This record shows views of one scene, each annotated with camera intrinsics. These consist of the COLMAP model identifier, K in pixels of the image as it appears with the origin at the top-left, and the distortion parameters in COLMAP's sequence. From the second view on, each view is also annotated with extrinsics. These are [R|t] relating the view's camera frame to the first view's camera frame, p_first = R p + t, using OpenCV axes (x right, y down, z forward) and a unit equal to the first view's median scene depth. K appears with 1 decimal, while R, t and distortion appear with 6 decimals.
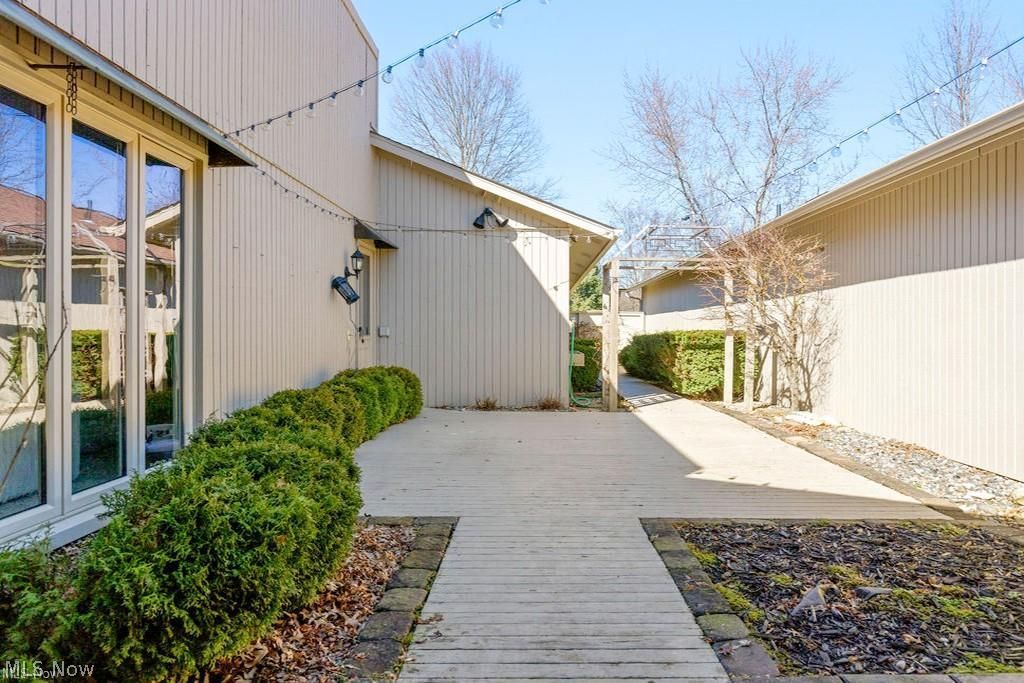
lens RADIAL K [[720.9, 0, 509.7], [0, 720.9, 340.7], [0, 0, 1]] dist [0.003261, -0.000042]
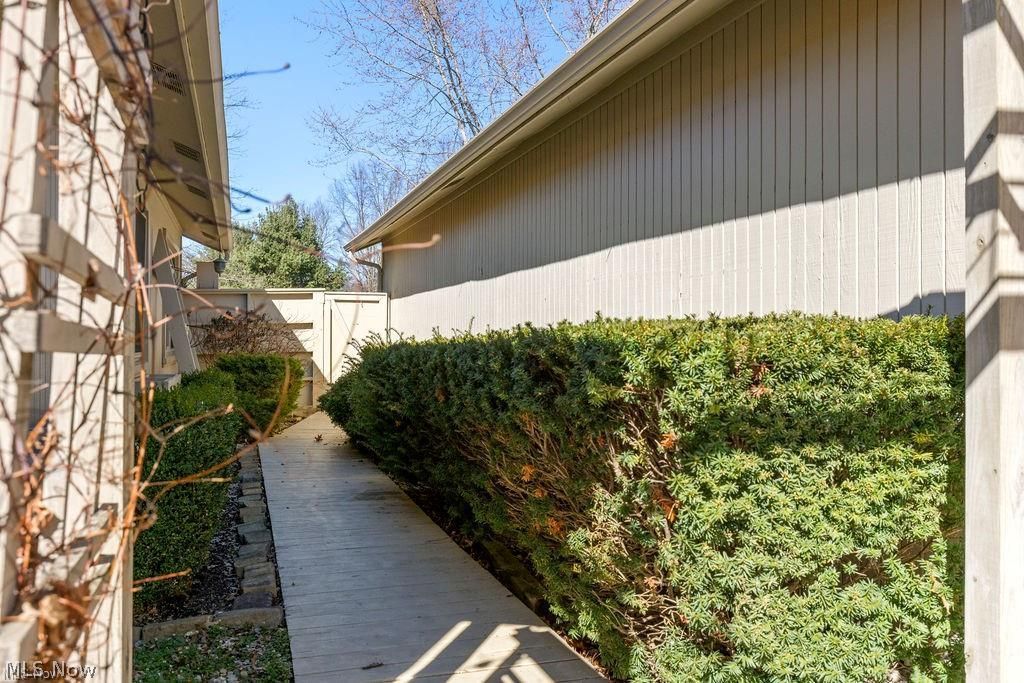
lens RADIAL K [[913.0, 0, 509.5], [0, 913.0, 341.7], [0, 0, 1]] dist [0.005160, 0.001055]
pose [[0.948058, 0.000293, 0.318098, 0.116436], [0.001735, 0.999980, -0.006092, -0.006585], [-0.318093, 0.006327, 0.948038, 0.661633]]
